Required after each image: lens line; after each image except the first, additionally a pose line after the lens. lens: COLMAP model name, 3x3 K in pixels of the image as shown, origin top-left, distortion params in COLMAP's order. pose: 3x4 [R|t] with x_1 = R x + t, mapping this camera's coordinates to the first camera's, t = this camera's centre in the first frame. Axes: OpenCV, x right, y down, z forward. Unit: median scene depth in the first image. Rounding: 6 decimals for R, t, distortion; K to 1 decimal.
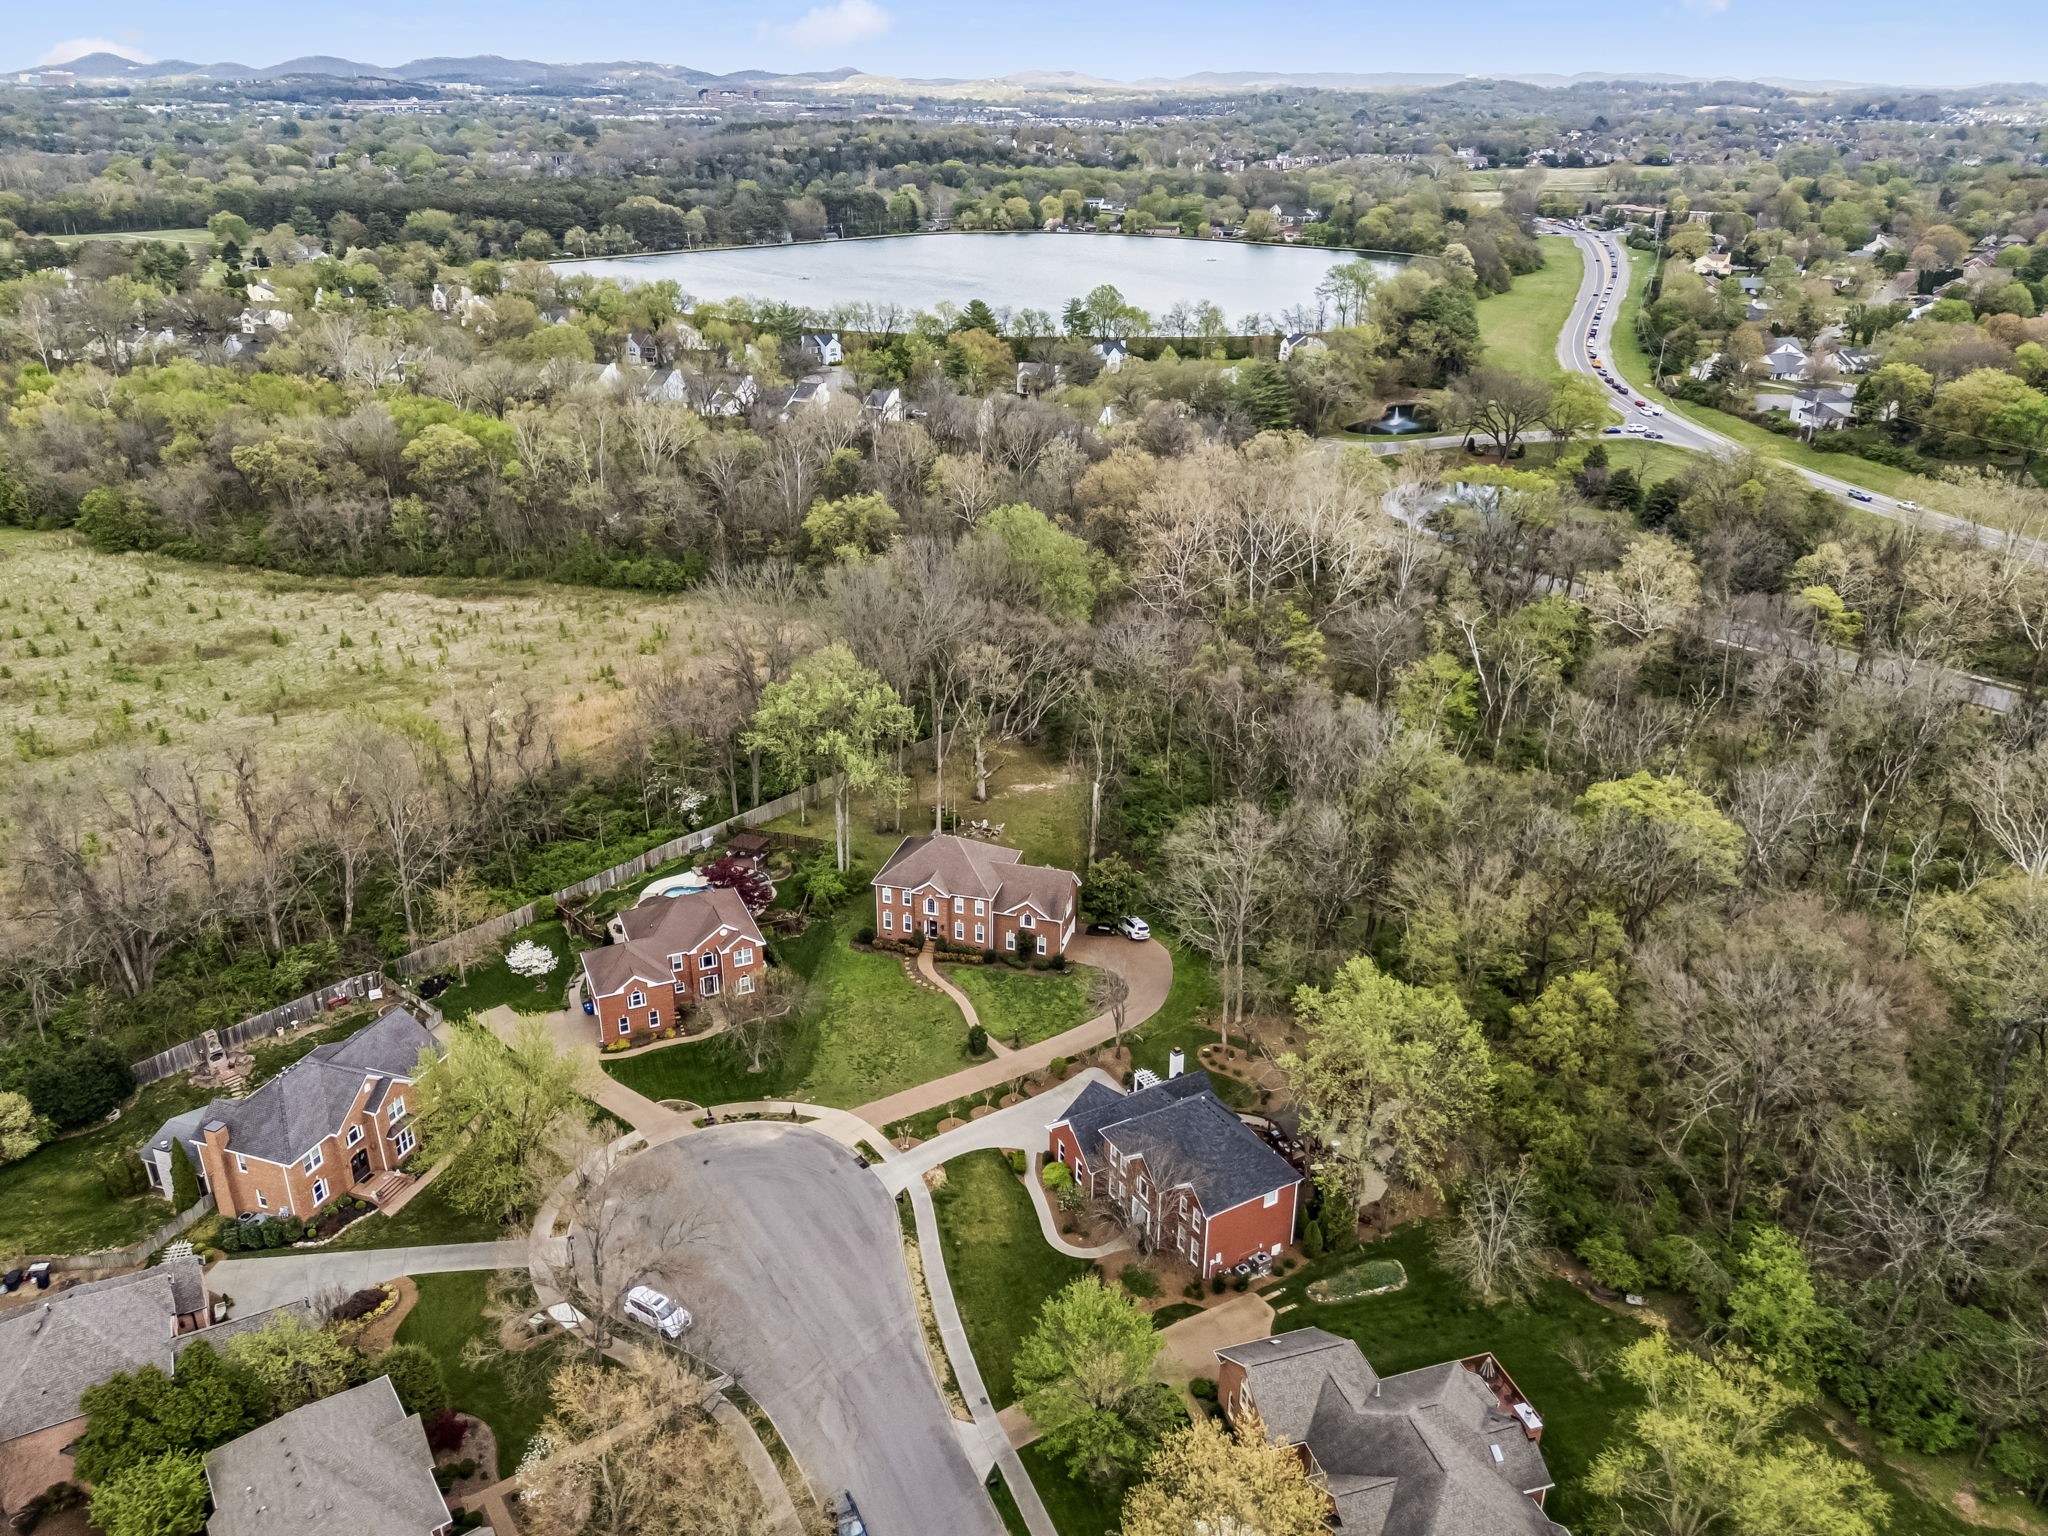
lens RADIAL K [[1518.2, 0, 1032.9], [0, 1518.2, 756.5], [0, 0, 1]] dist [0.065901, -0.051682]
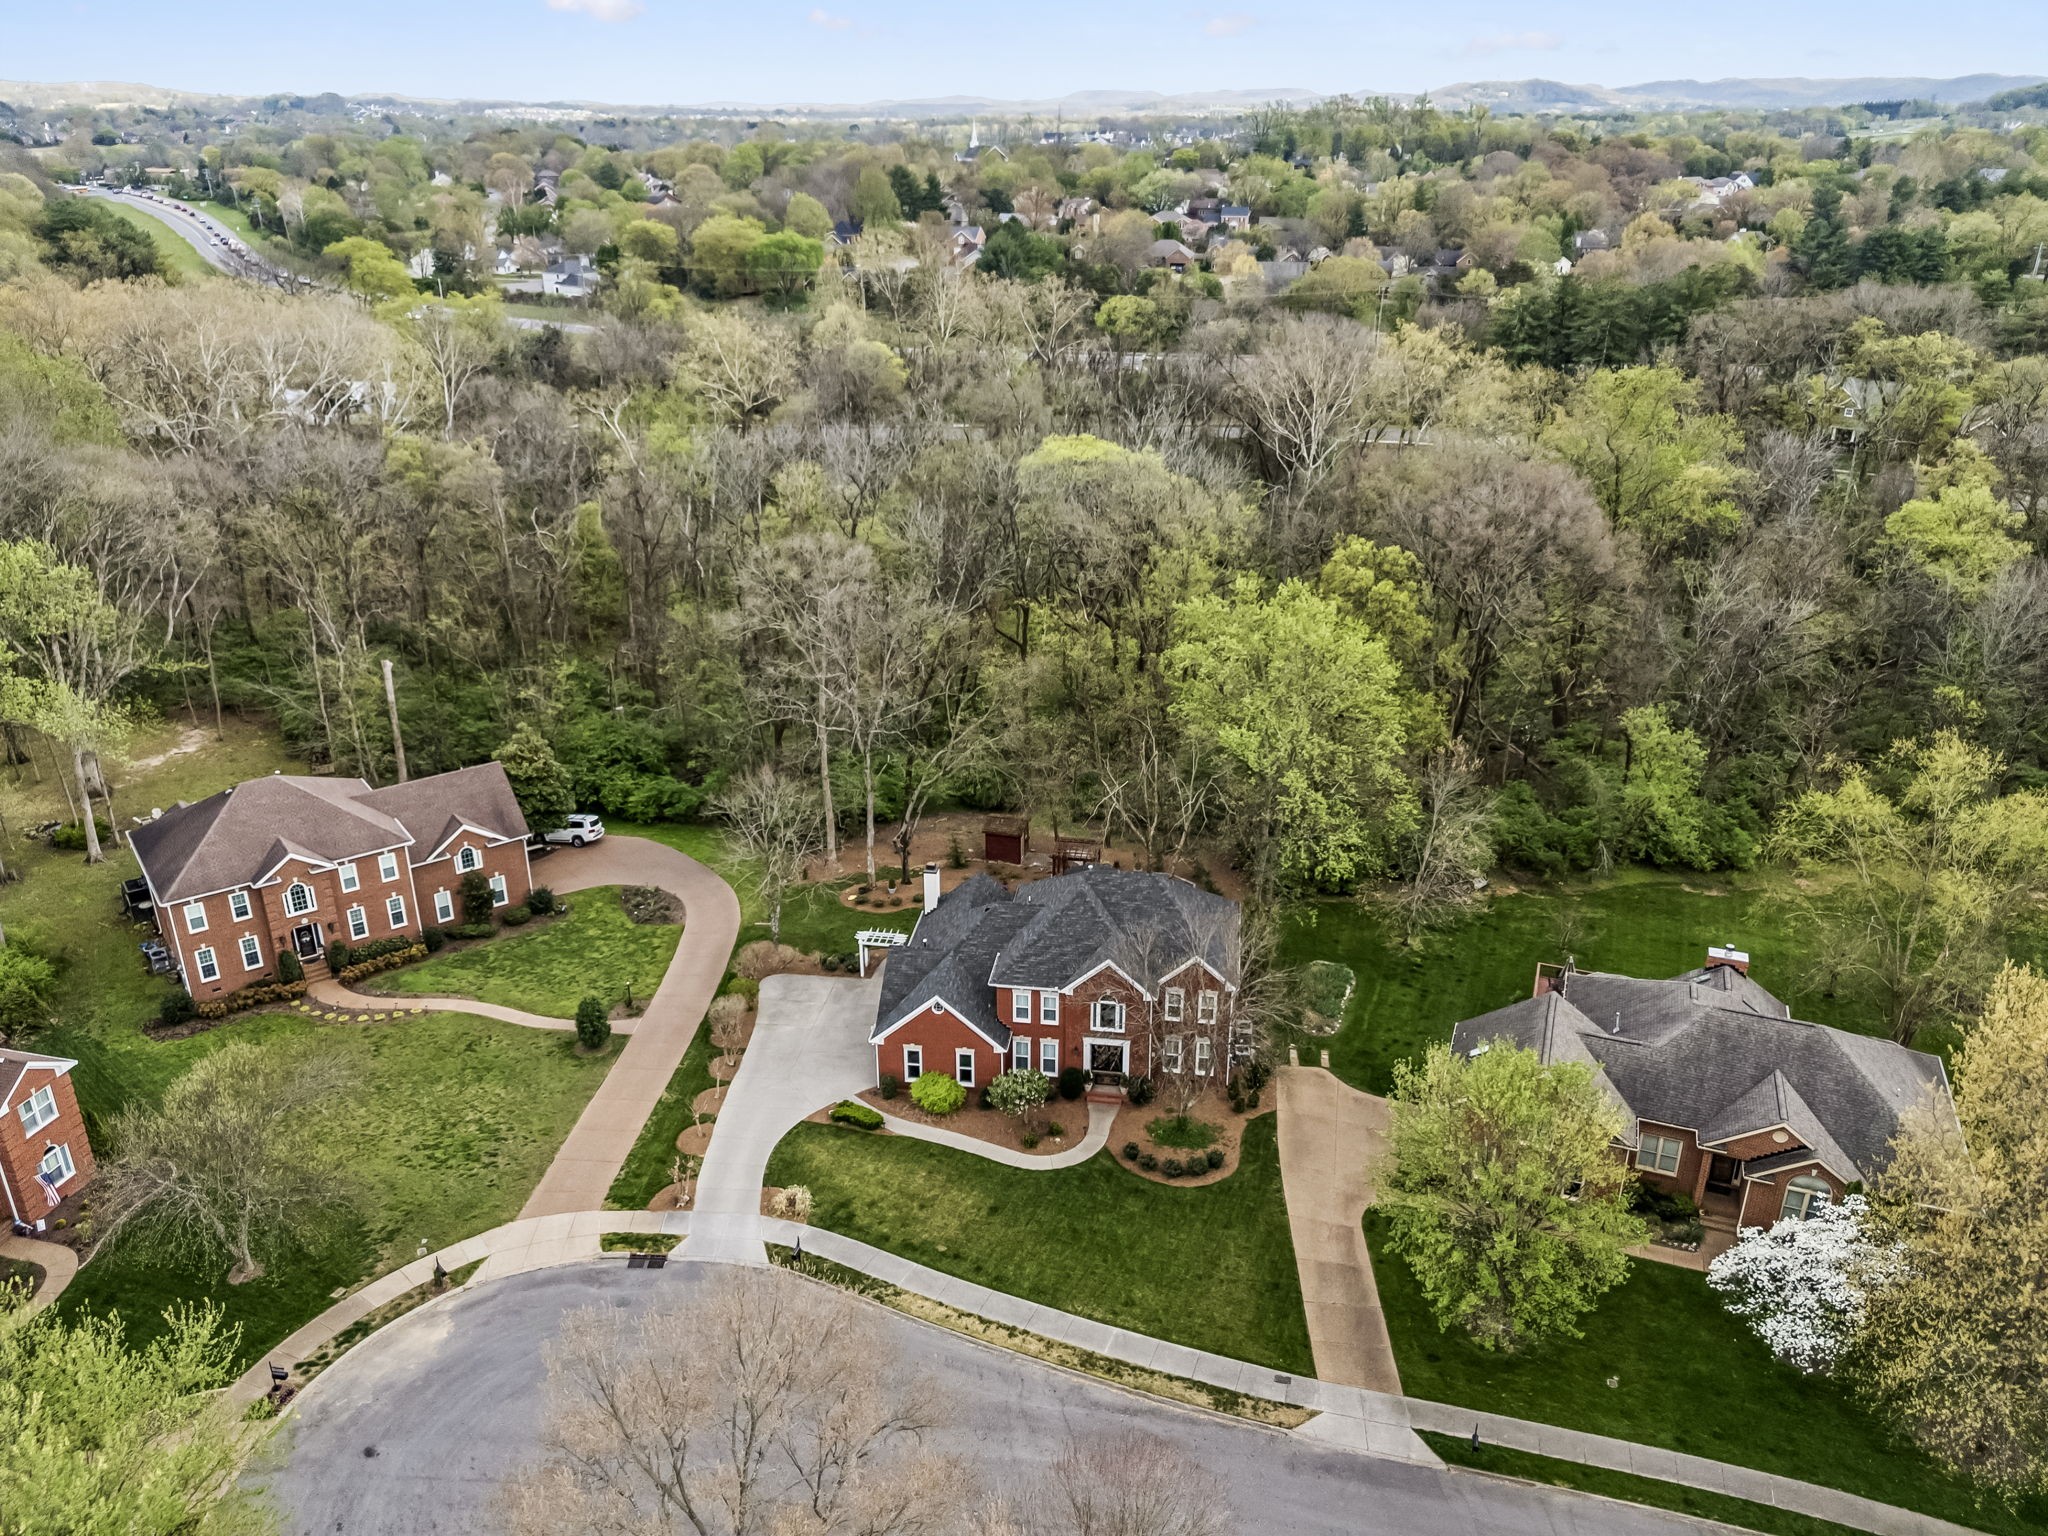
lens RADIAL K [[1518.2, 0, 1032.9], [0, 1518.2, 756.5], [0, 0, 1]] dist [0.065901, -0.051682]
pose [[0.622021, -0.313928, 0.717314, -0.247157], [0.319422, 0.938149, 0.133588, 0.052462], [-0.714885, 0.146031, 0.683824, 0.363887]]
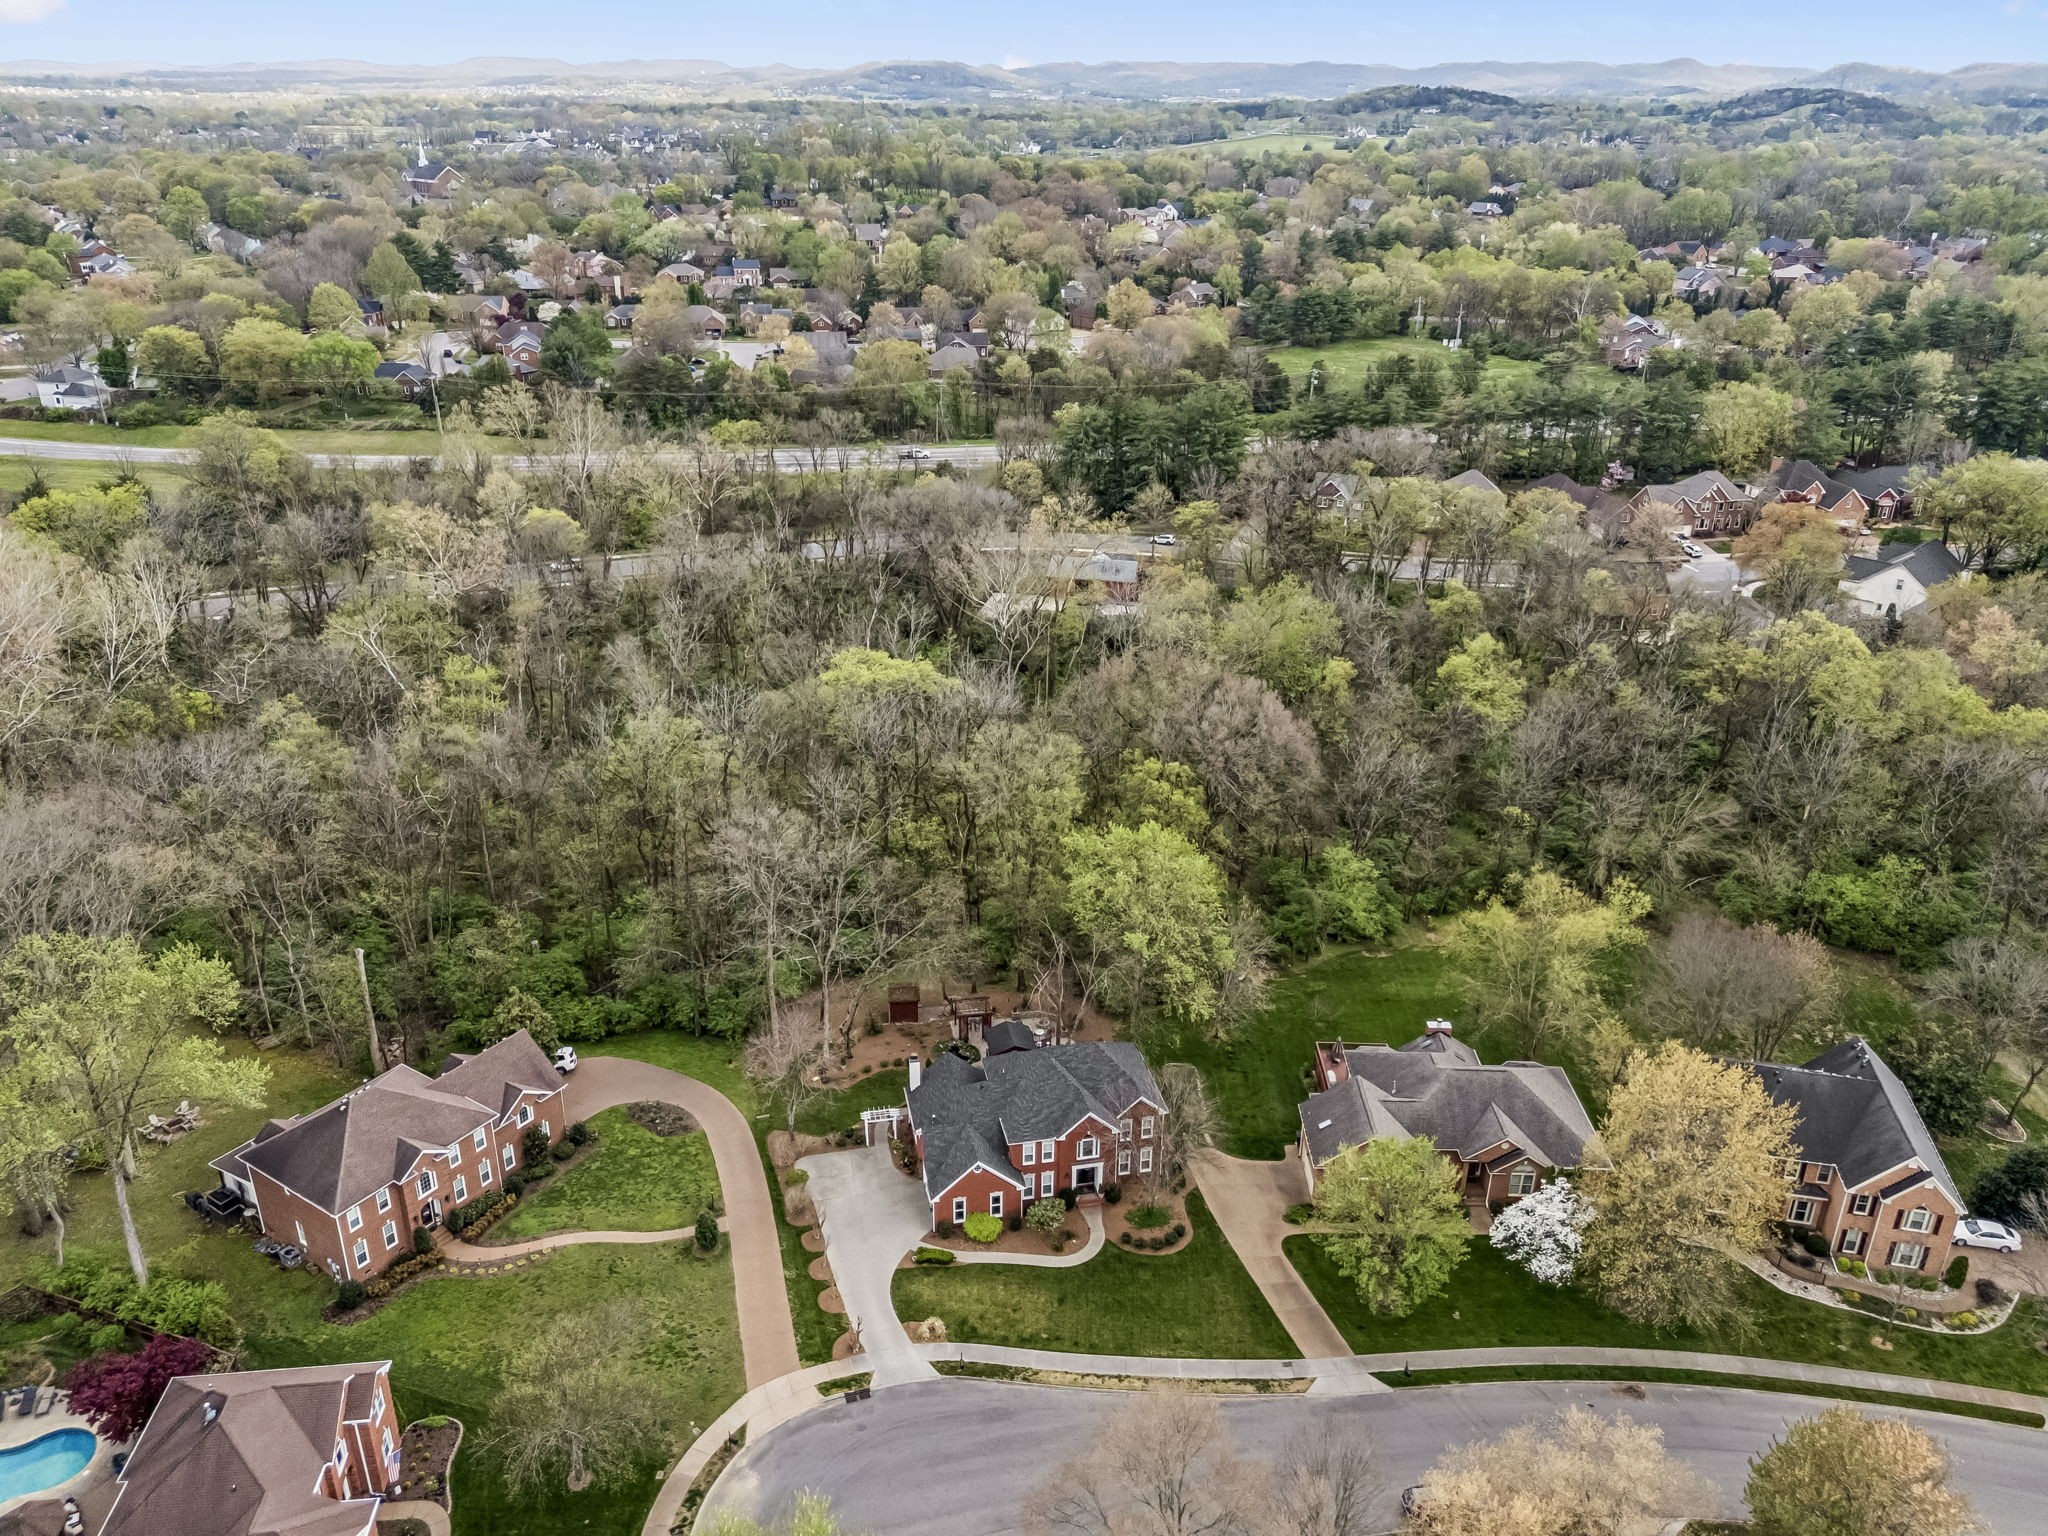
lens RADIAL K [[1518.2, 0, 1032.9], [0, 1518.2, 756.5], [0, 0, 1]] dist [0.065901, -0.051682]
pose [[0.319080, -0.389032, 0.864200, -0.435230], [0.377858, 0.888476, 0.260448, -0.128889], [-0.869144, 0.243441, 0.430494, 0.362187]]
